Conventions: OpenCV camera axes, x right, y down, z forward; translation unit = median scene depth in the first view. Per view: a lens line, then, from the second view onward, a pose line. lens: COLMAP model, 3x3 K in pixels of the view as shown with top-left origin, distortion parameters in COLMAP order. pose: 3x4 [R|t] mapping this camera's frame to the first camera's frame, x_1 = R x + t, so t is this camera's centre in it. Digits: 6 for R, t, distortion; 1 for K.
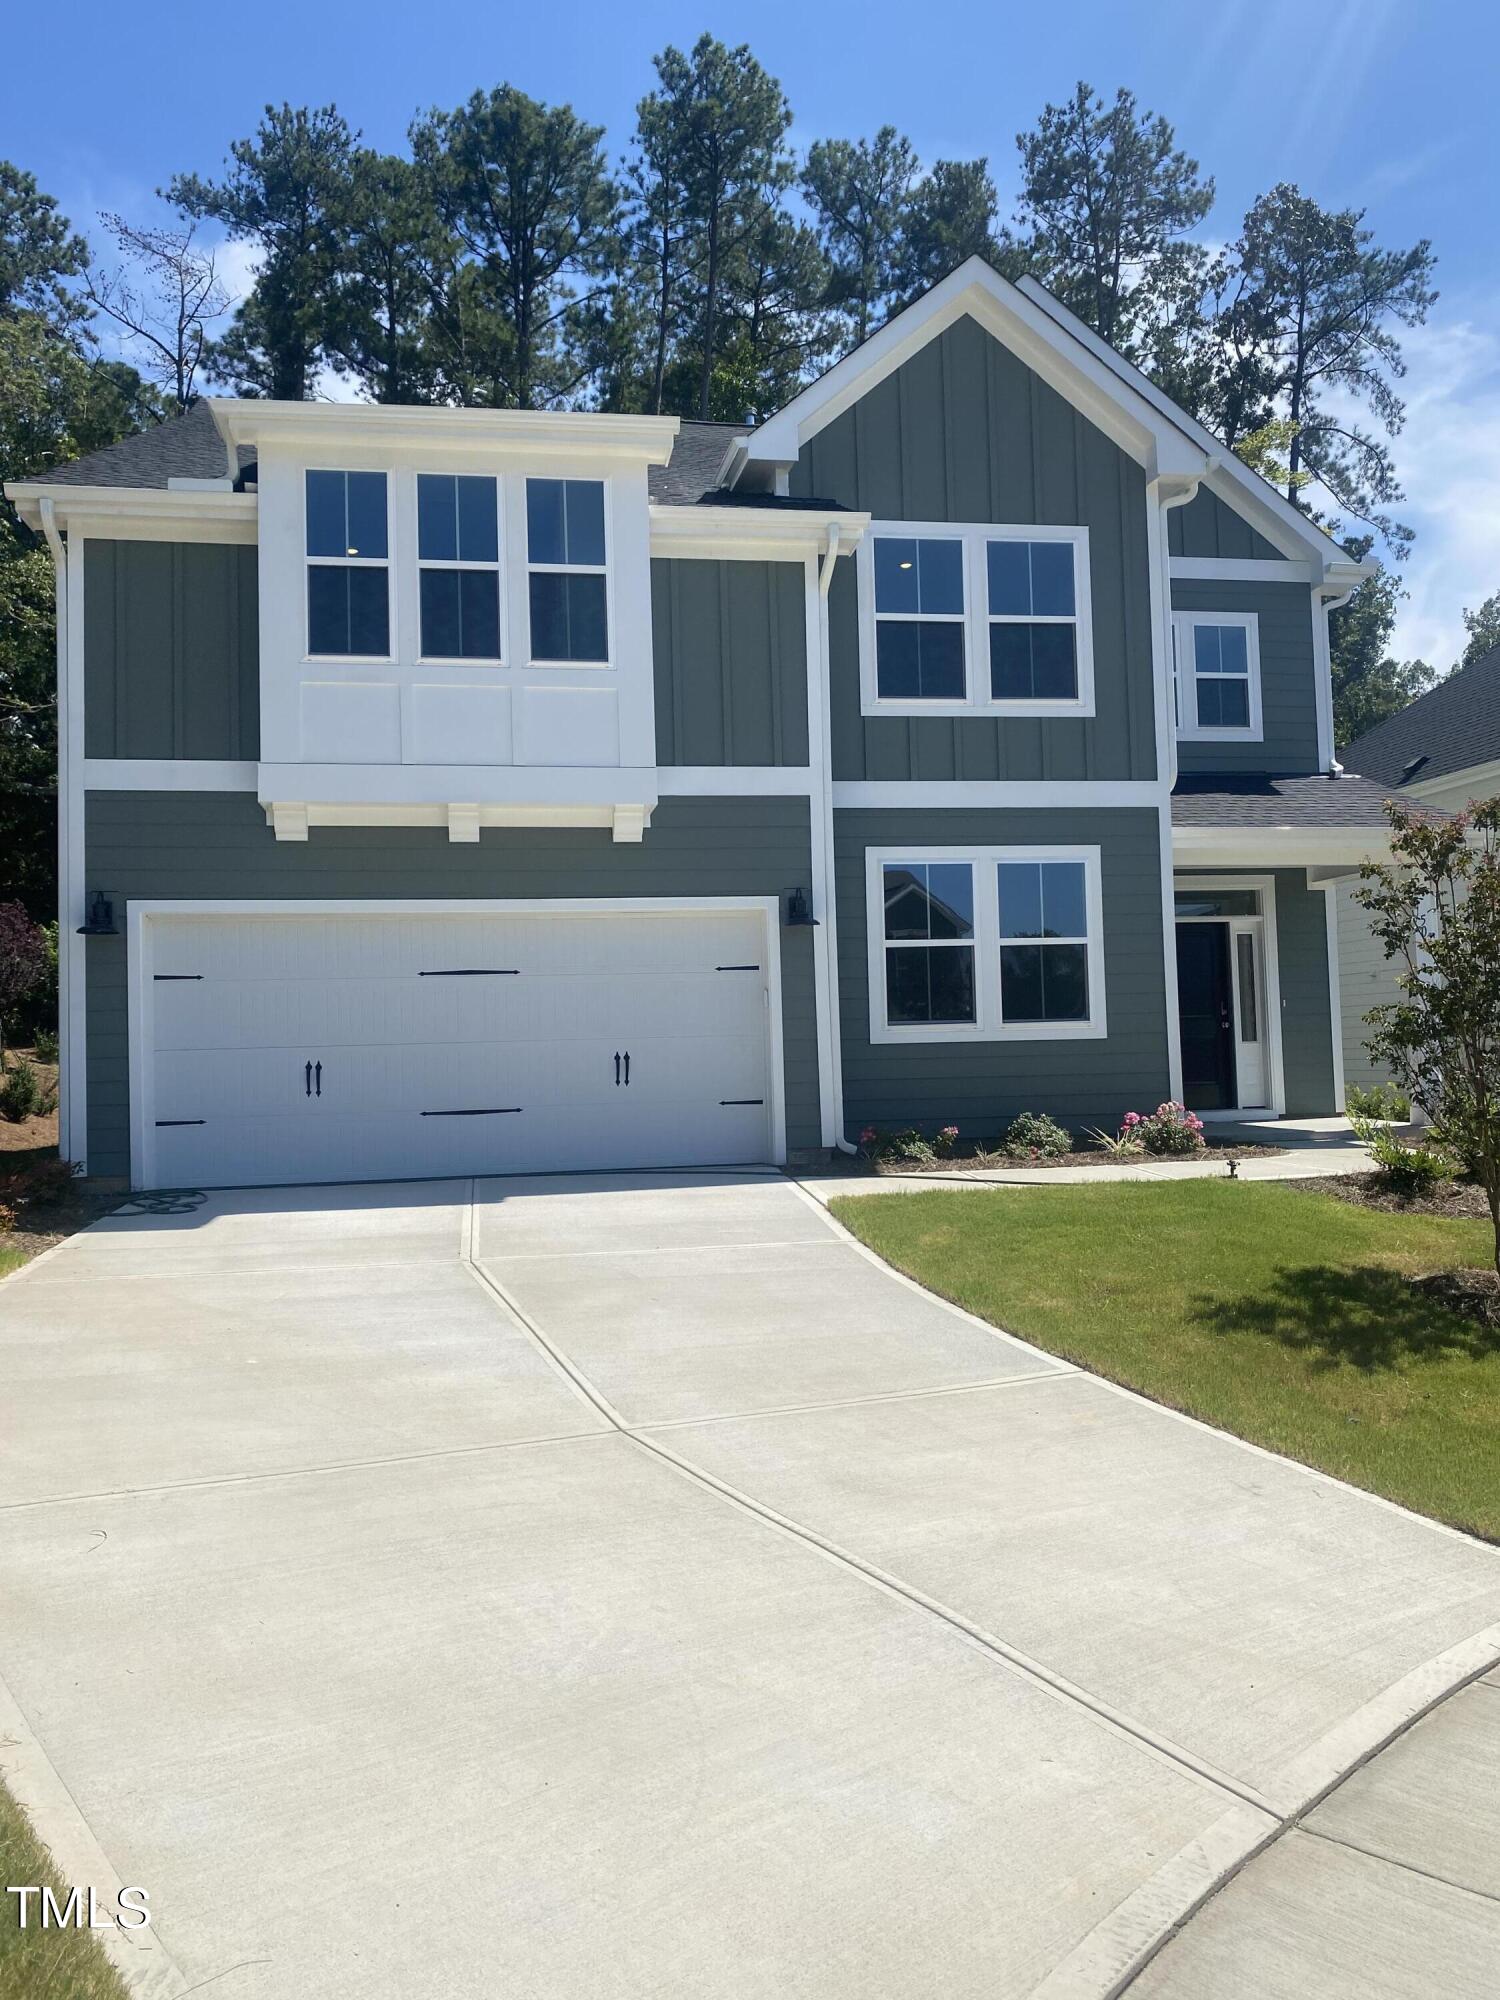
lens RADIAL K [[1516.7, 0, 750.0], [0, 1516.7, 1000.0], [0, 0, 1]] dist [0.004214, 0.010701]
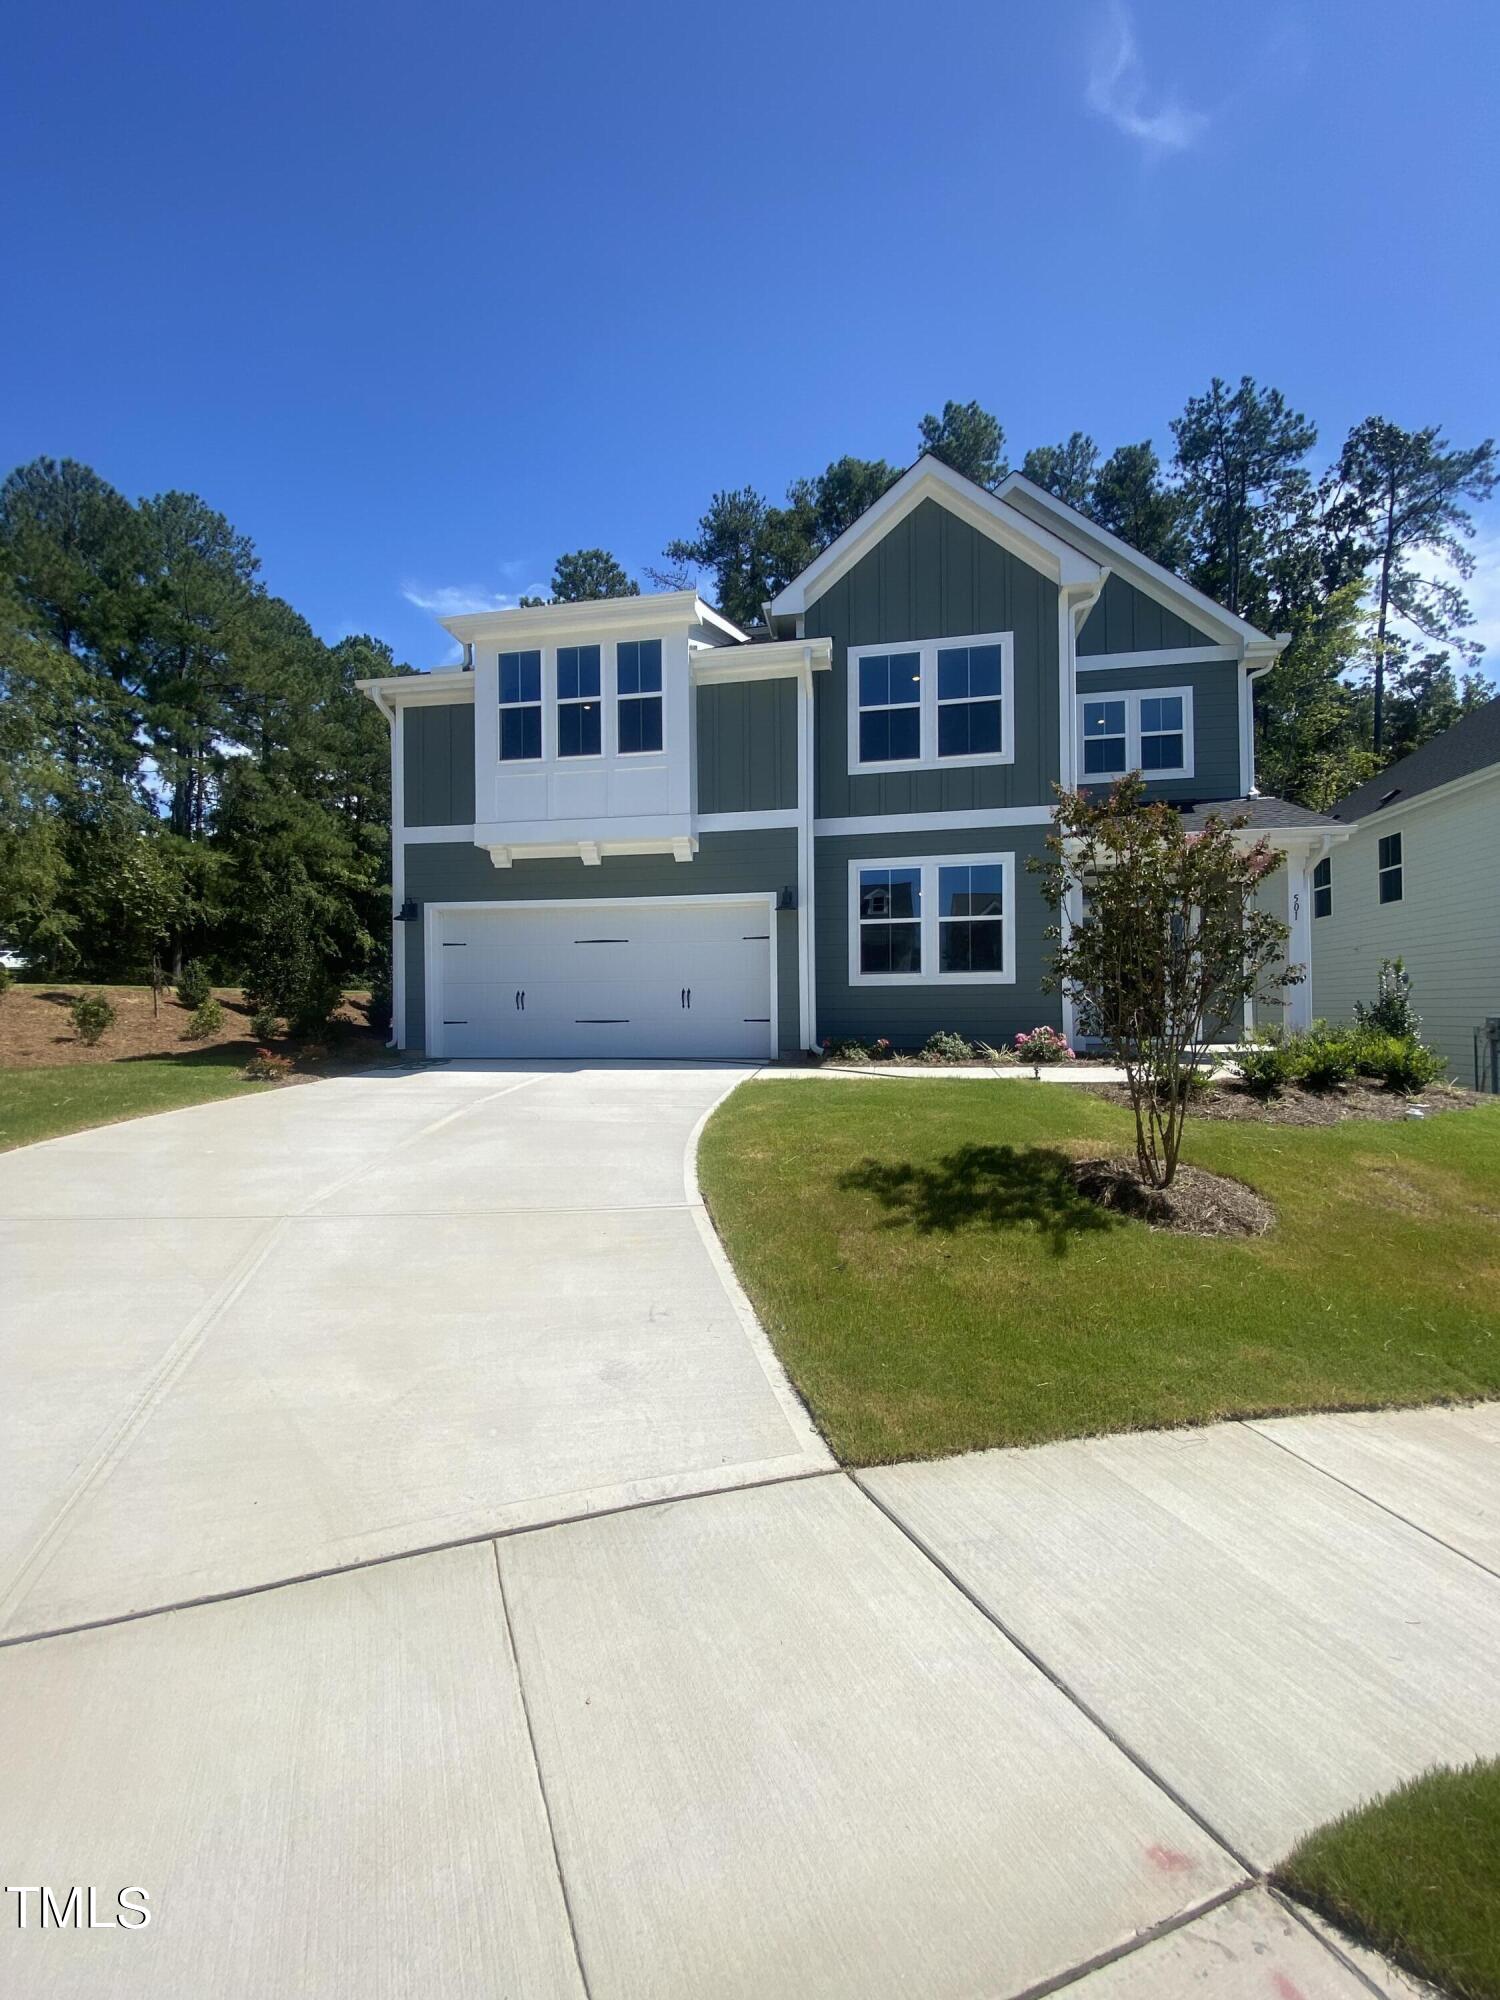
lens RADIAL K [[809.3, 0, 755.4], [0, 809.3, 1005.1], [0, 0, 1]] dist [0.014257, -0.017761]
pose [[0.937905, 0.014783, -0.346576, 0.269572], [-0.002384, 0.999343, 0.036175, 0.018363], [0.346883, -0.033102, 0.937324, 0.176329]]
